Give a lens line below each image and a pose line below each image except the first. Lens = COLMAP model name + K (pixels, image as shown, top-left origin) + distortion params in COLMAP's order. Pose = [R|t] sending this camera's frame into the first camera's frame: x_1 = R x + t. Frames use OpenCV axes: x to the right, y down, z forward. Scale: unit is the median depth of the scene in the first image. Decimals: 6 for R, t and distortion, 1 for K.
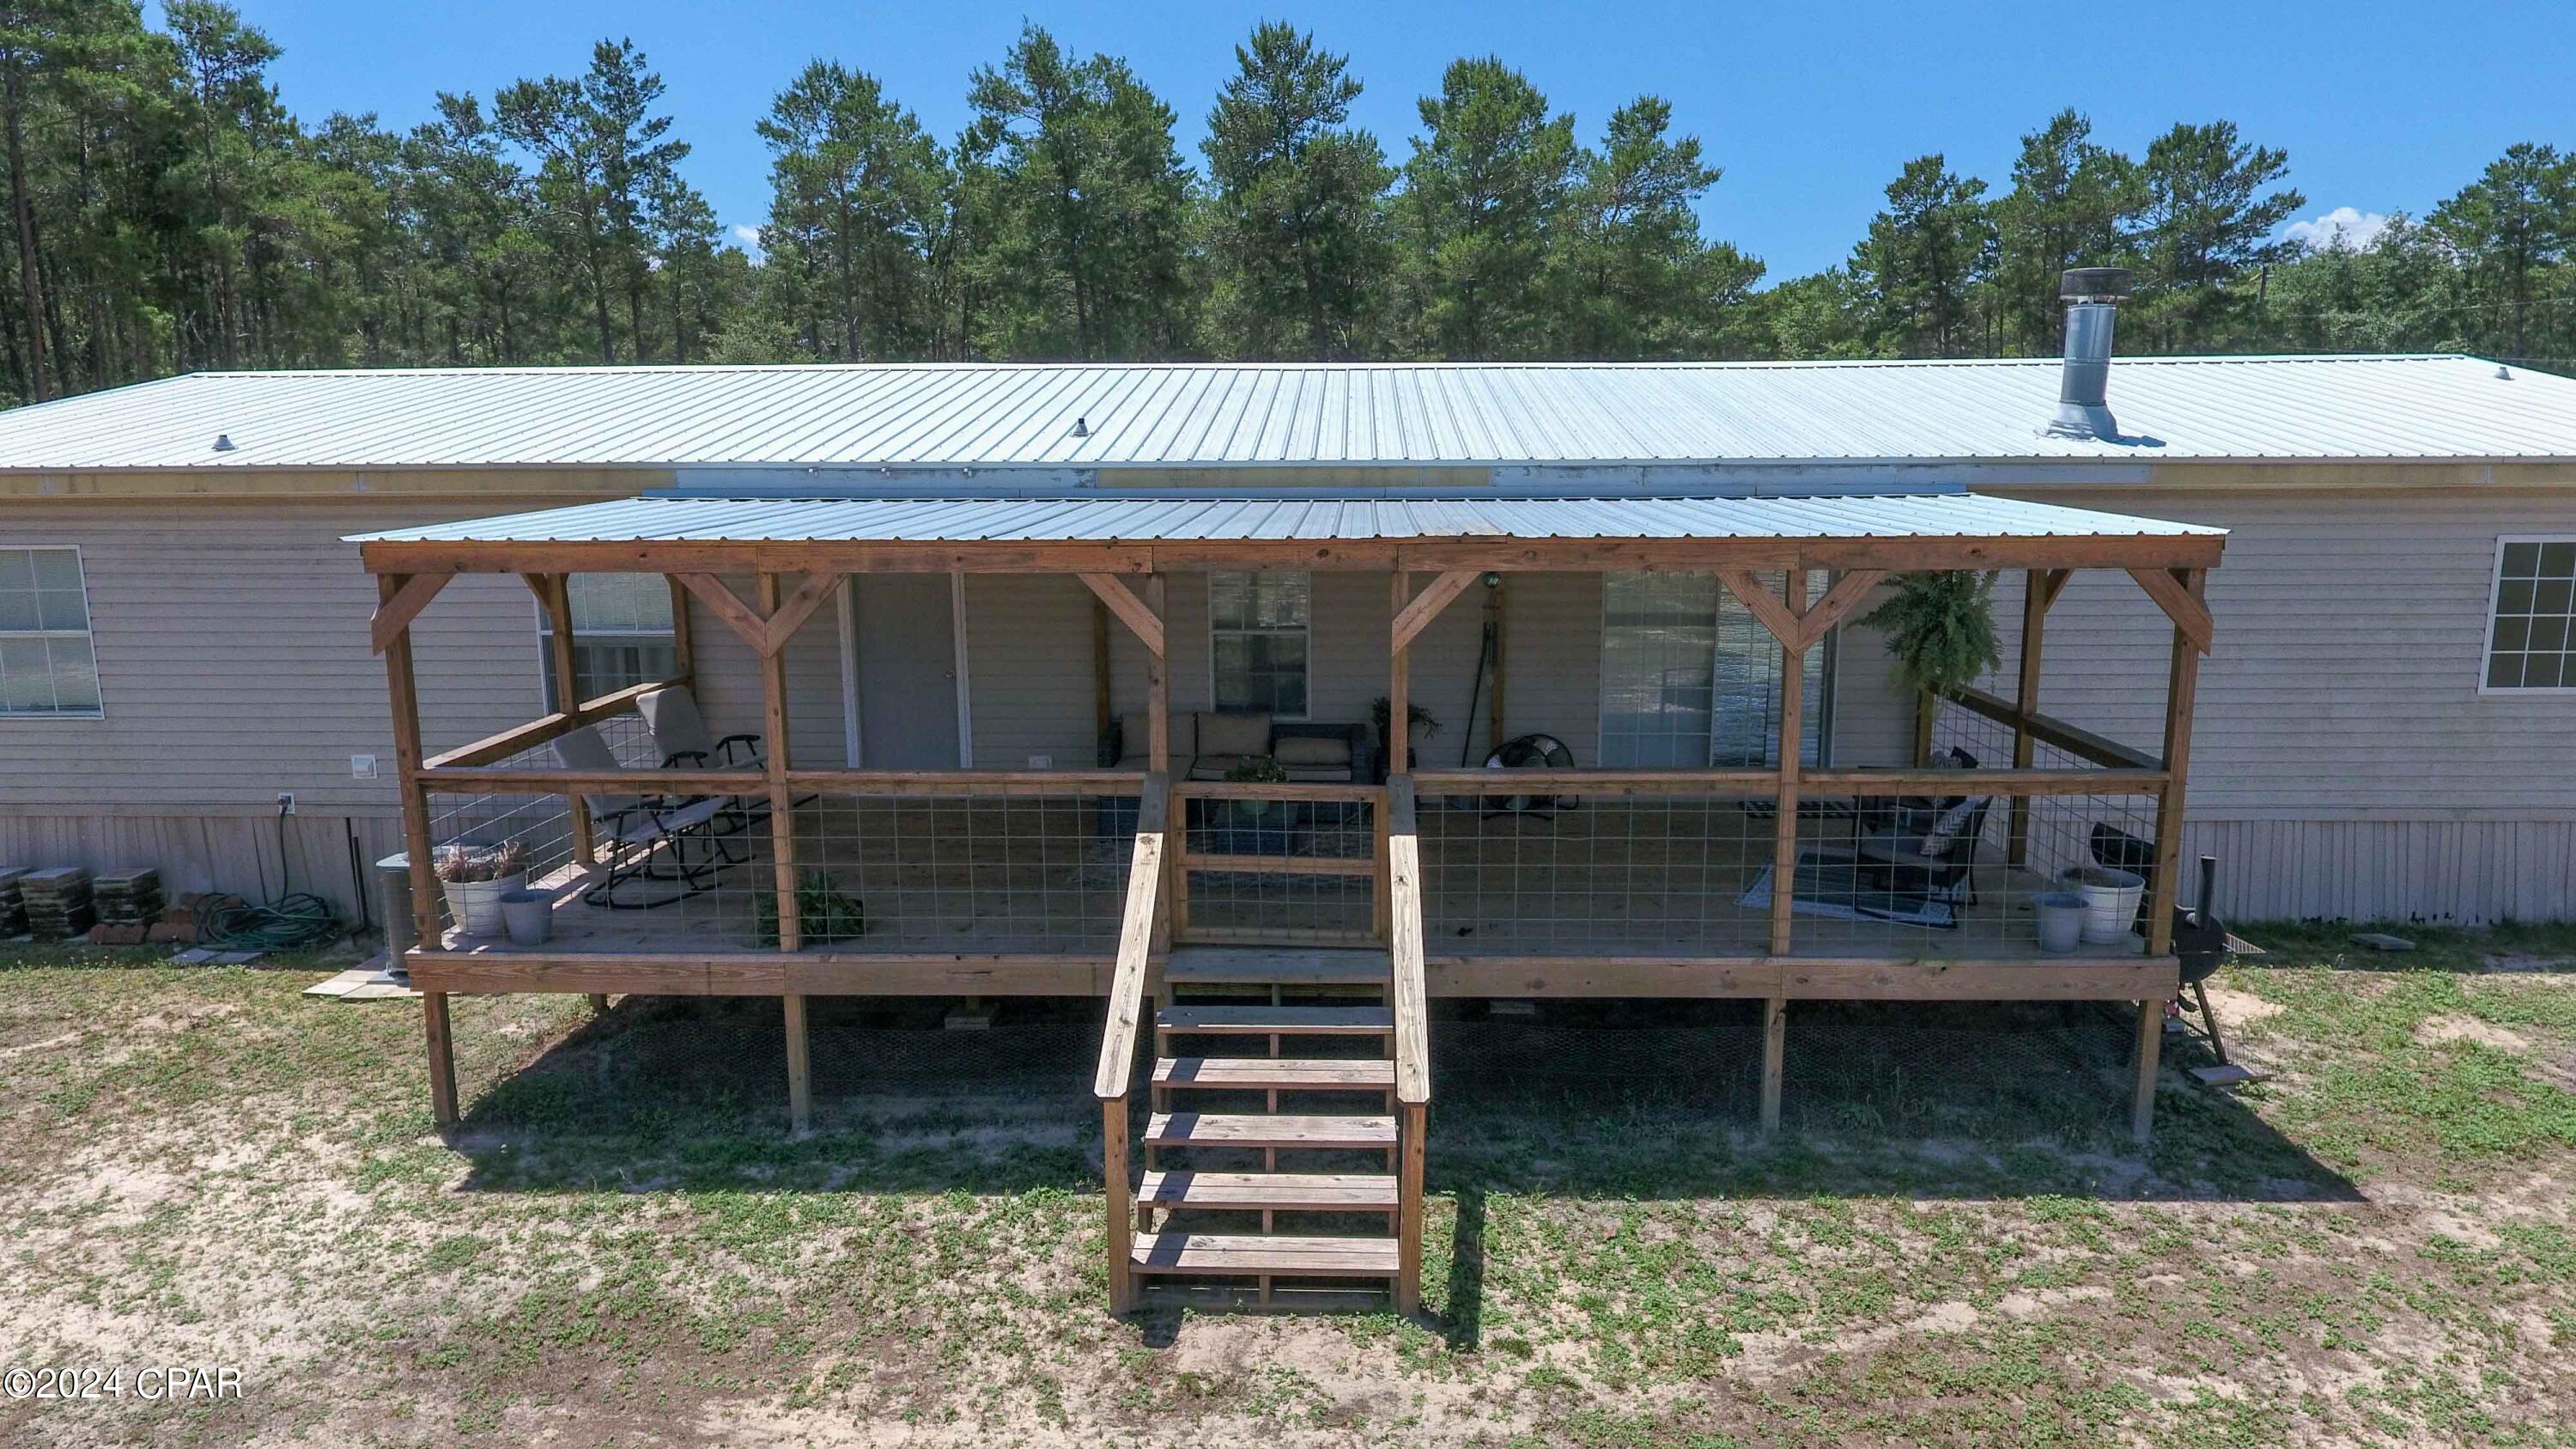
lens RADIAL K [[1495.6, 0, 1286.0], [0, 1495.6, 731.5], [0, 0, 1]] dist [0.001657, 0.000557]
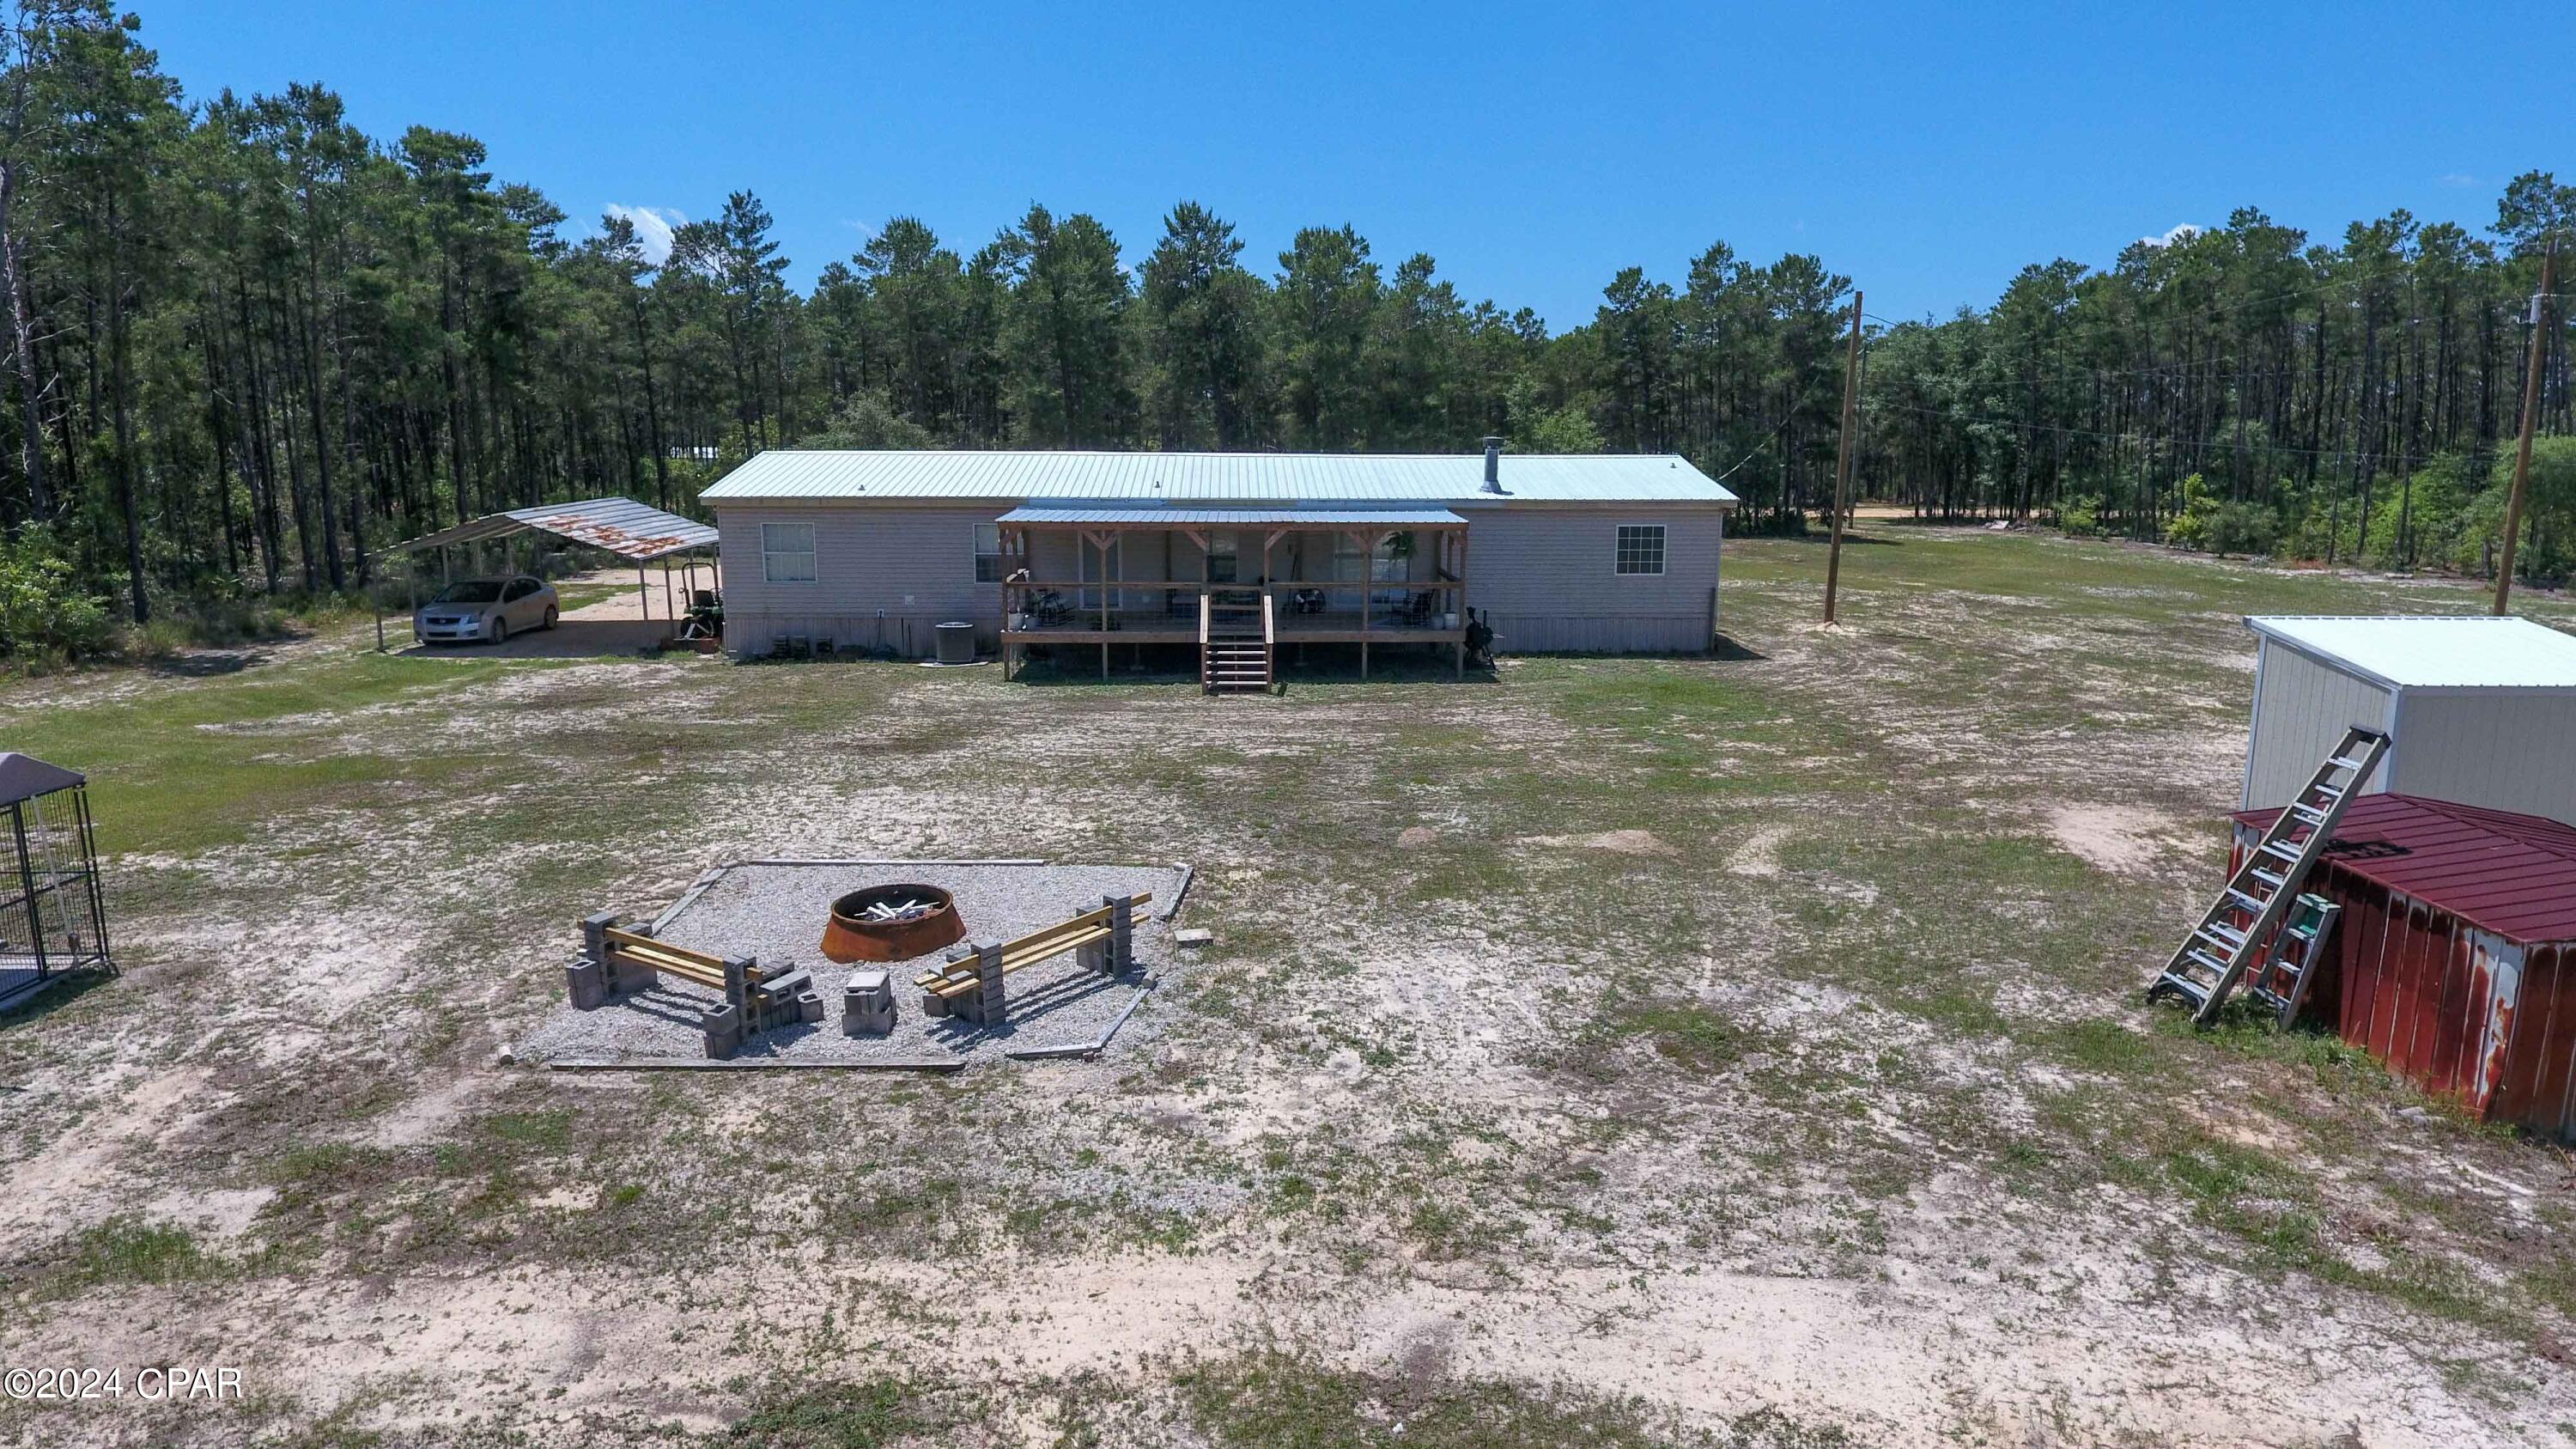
lens RADIAL K [[1495.6, 0, 1294.0], [0, 1495.6, 725.6], [0, 0, 1]] dist [0.001657, 0.000557]
pose [[0.995955, -0.005818, 0.089667, -0.041870], [0.005874, 0.999983, -0.000353, 0.082282], [-0.089664, 0.000878, 0.995972, -0.588866]]
